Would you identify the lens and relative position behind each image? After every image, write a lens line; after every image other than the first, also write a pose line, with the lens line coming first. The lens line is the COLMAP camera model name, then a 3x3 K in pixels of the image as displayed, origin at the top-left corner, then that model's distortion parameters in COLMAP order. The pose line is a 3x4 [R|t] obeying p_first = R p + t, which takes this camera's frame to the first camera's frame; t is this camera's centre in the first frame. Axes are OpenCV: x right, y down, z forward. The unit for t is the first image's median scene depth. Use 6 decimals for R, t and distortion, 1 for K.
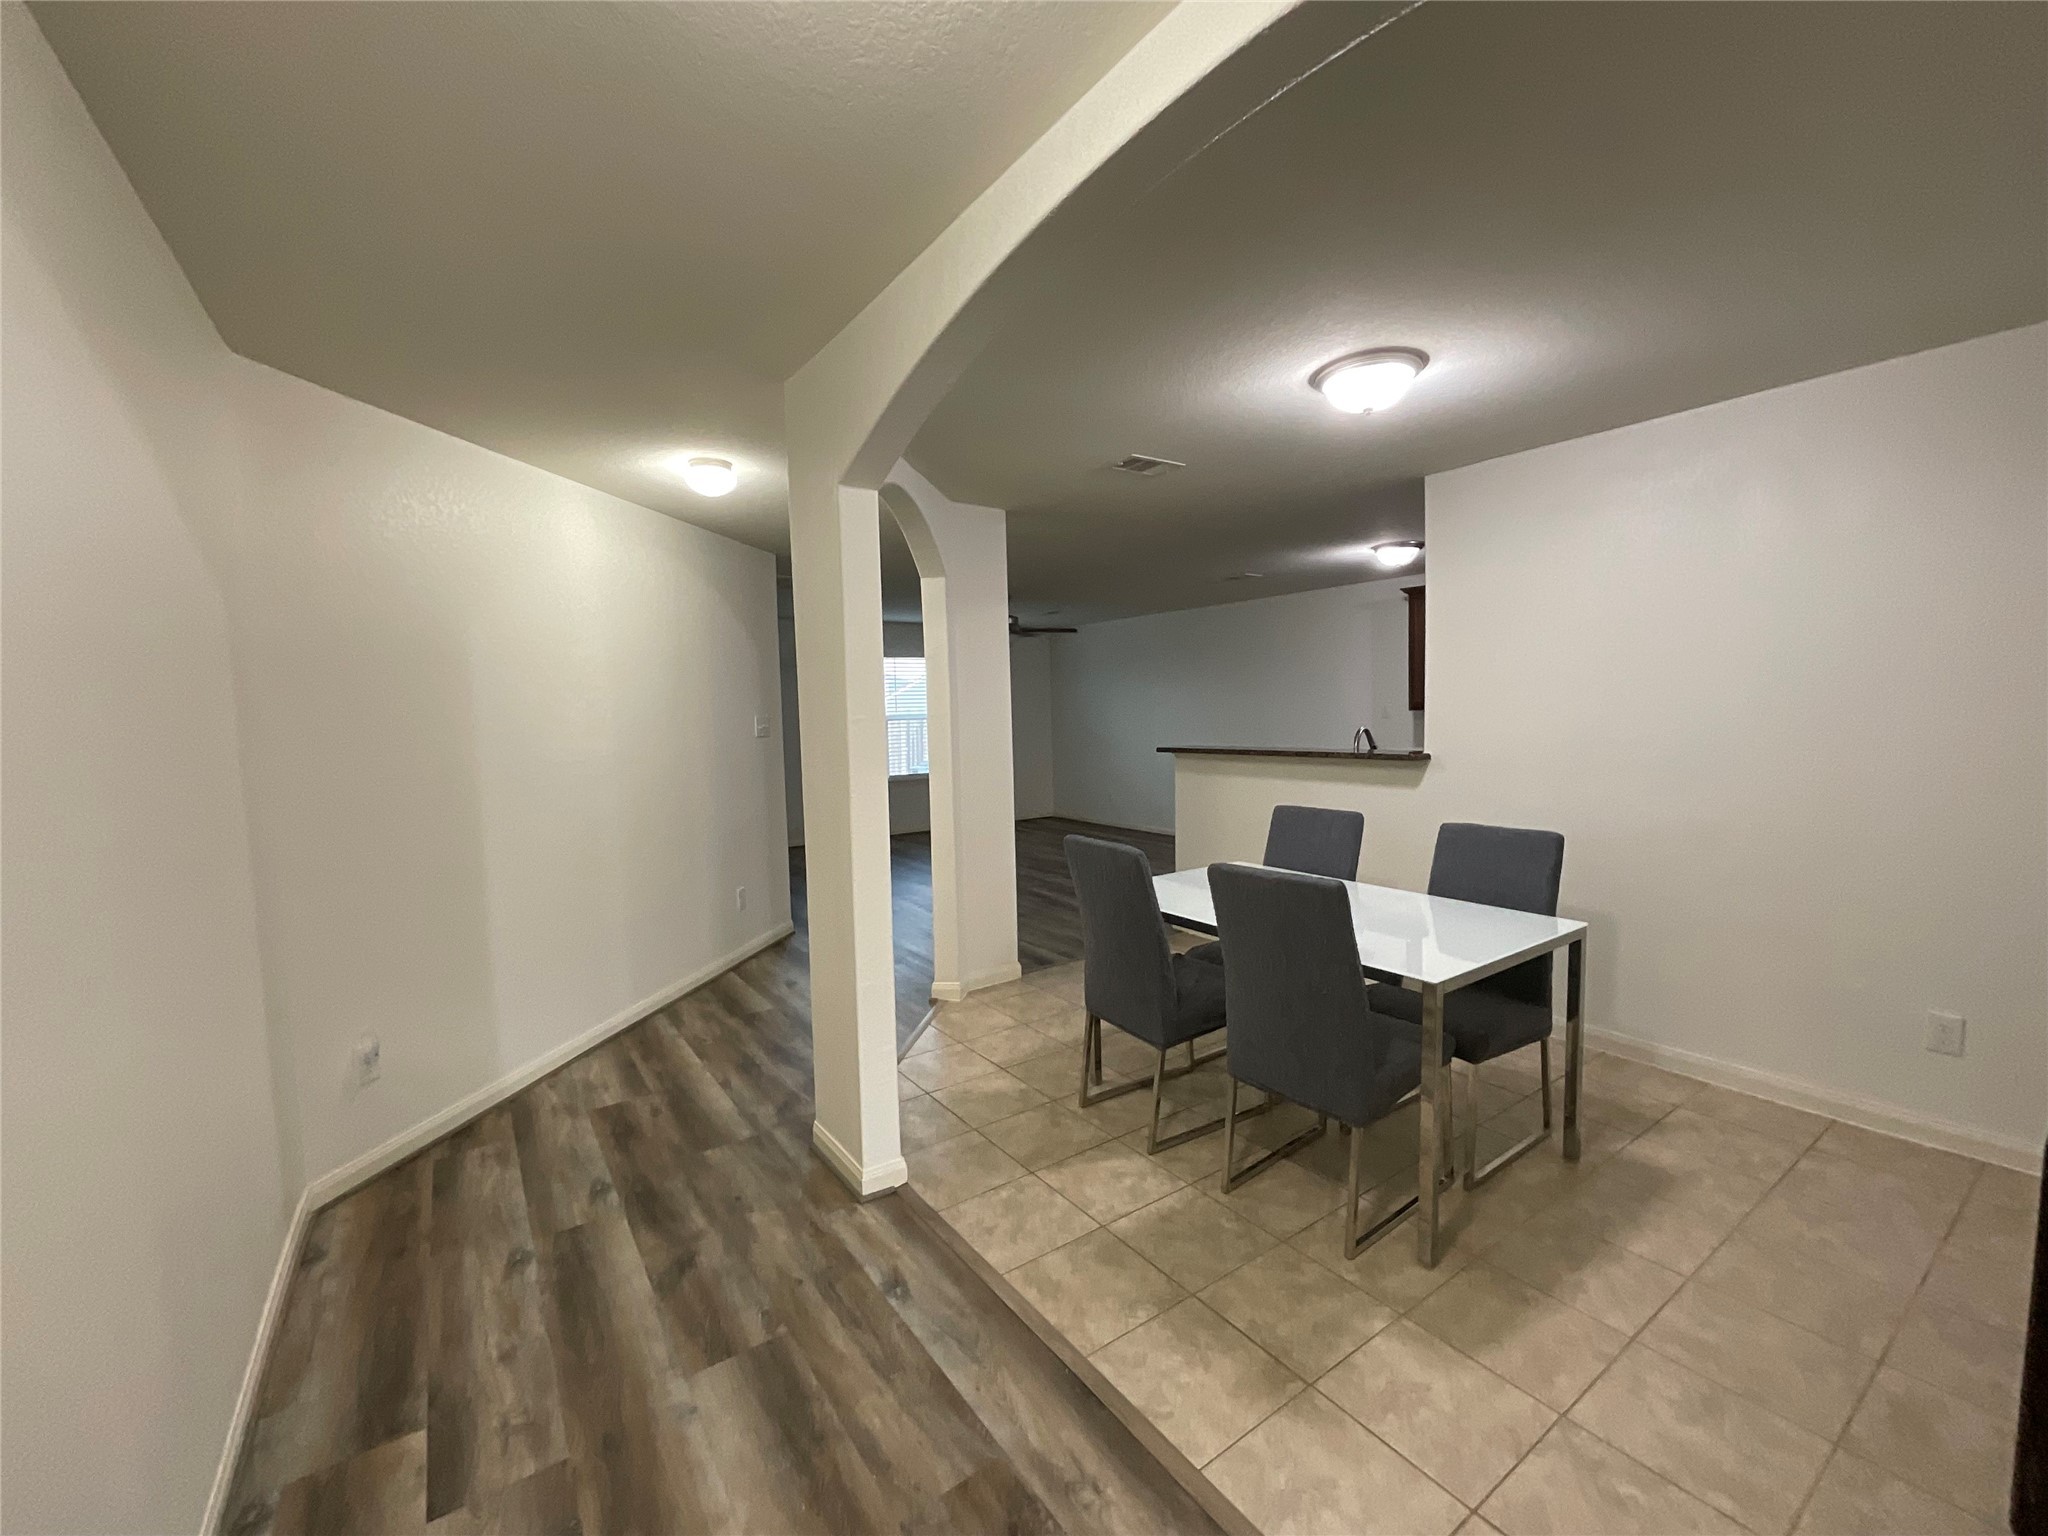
lens RADIAL K [[833.1, 0, 1025.2], [0, 833.1, 769.5], [0, 0, 1]] dist [-0.002889, -0.000320]
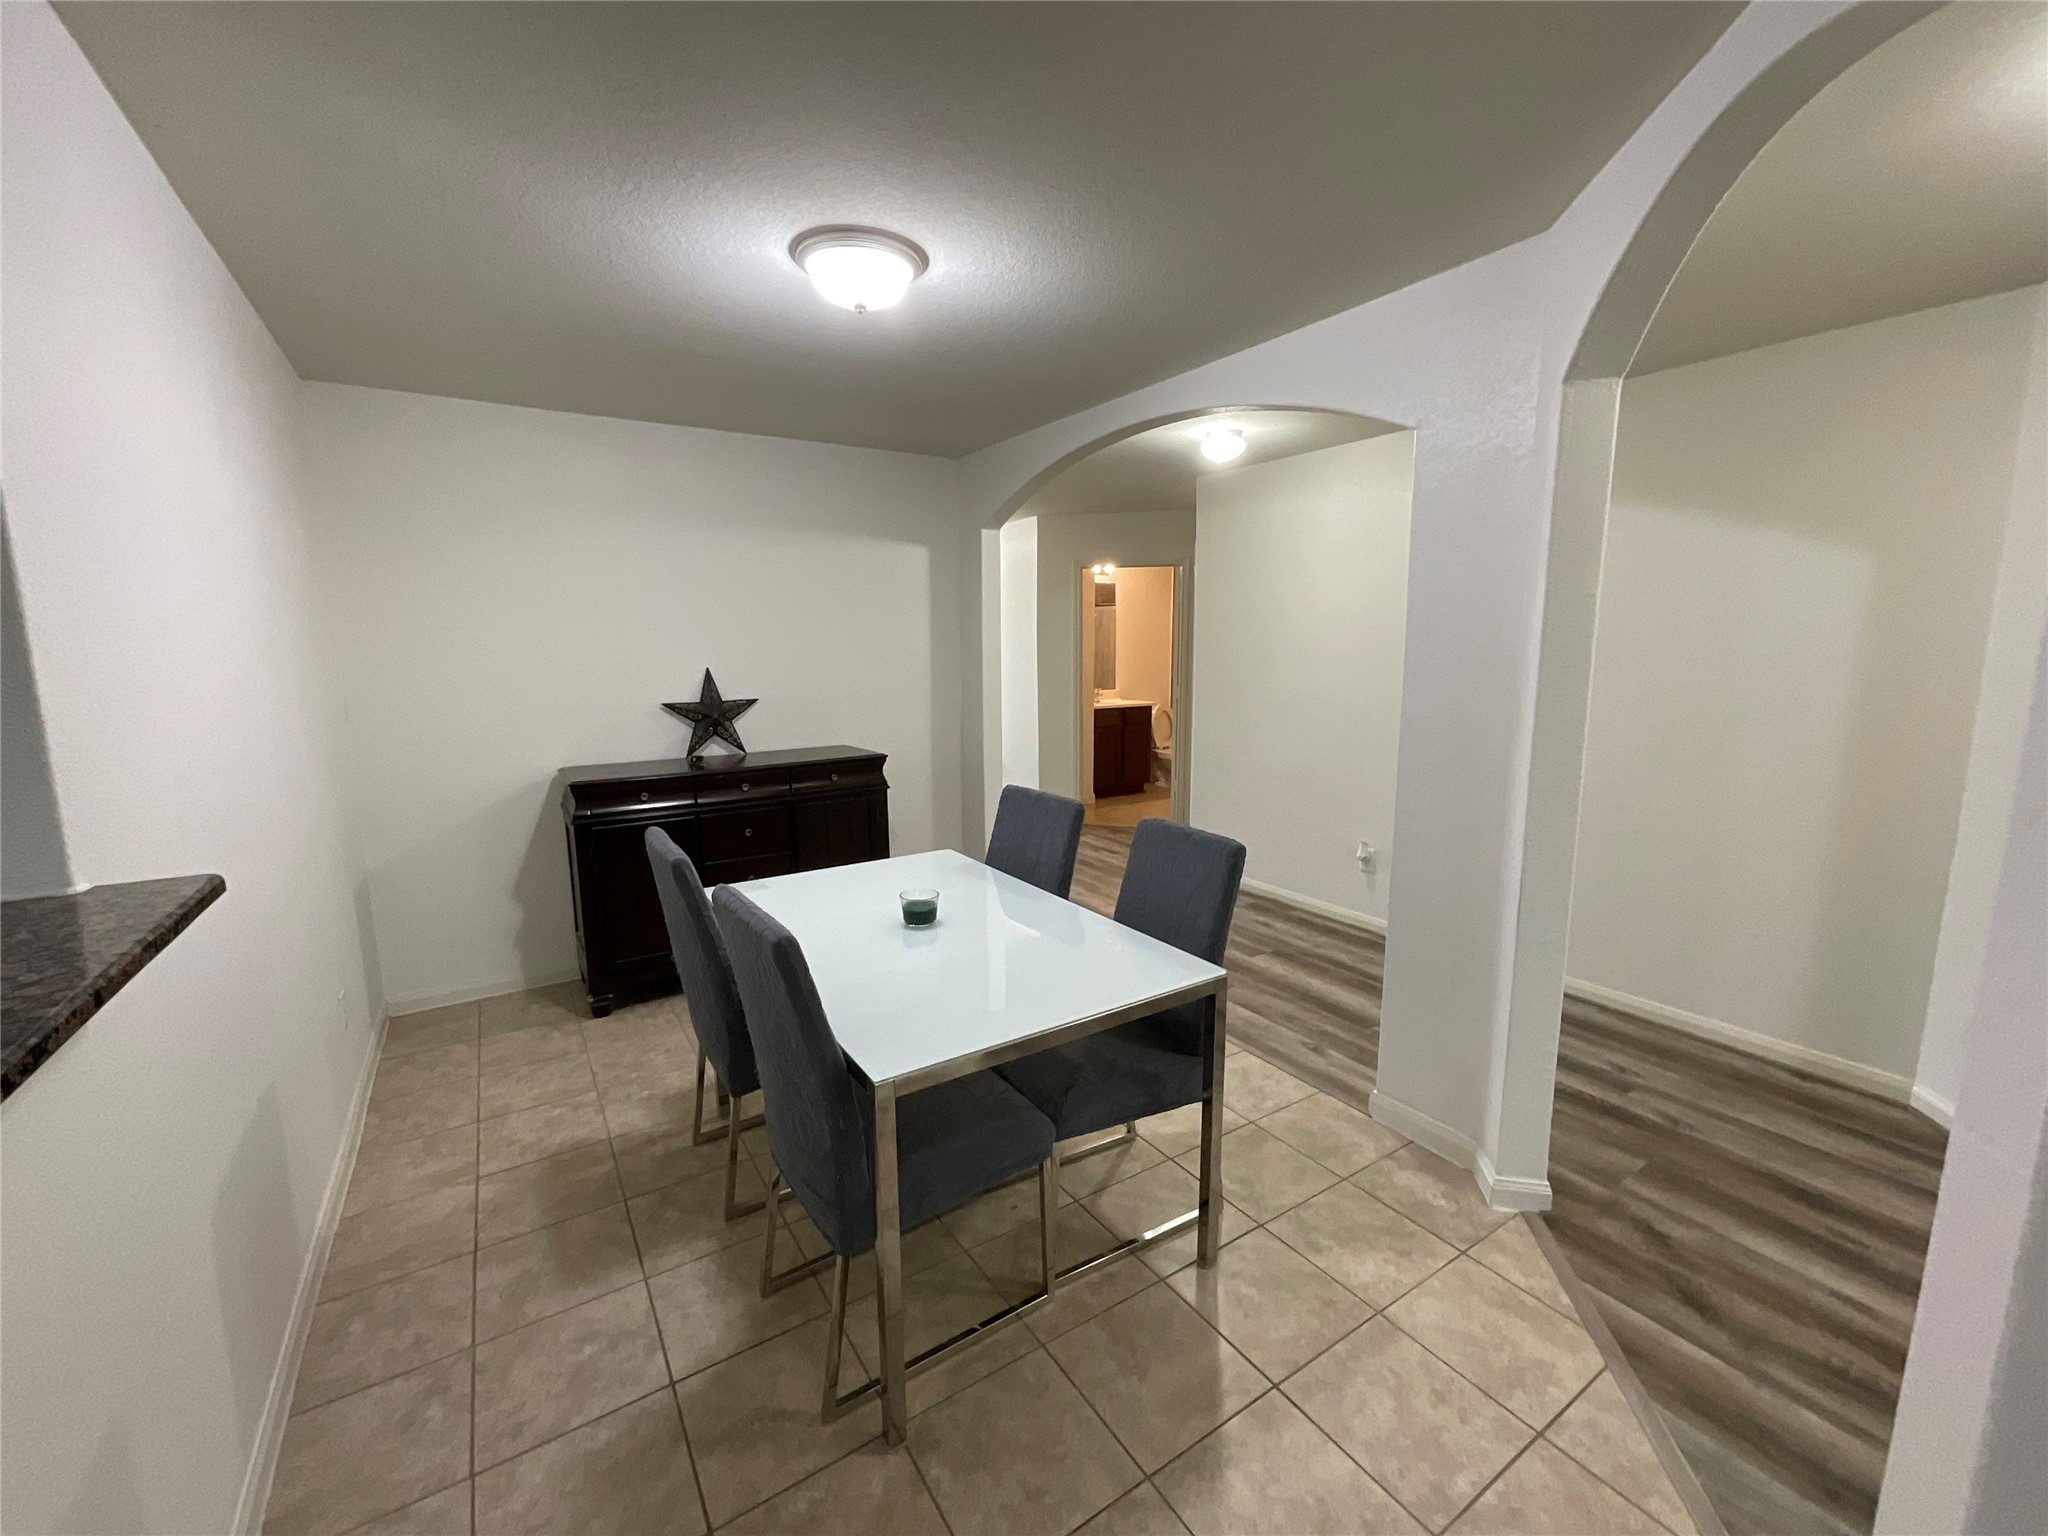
lens RADIAL K [[833.1, 0, 1022.4], [0, 833.1, 770.8], [0, 0, 1]] dist [-0.002889, -0.000320]
pose [[-0.998858, 0.026288, 0.039906, 0.239337], [0.034596, 0.973880, 0.224414, -0.171469], [-0.032964, 0.225538, -0.973677, 1.931699]]
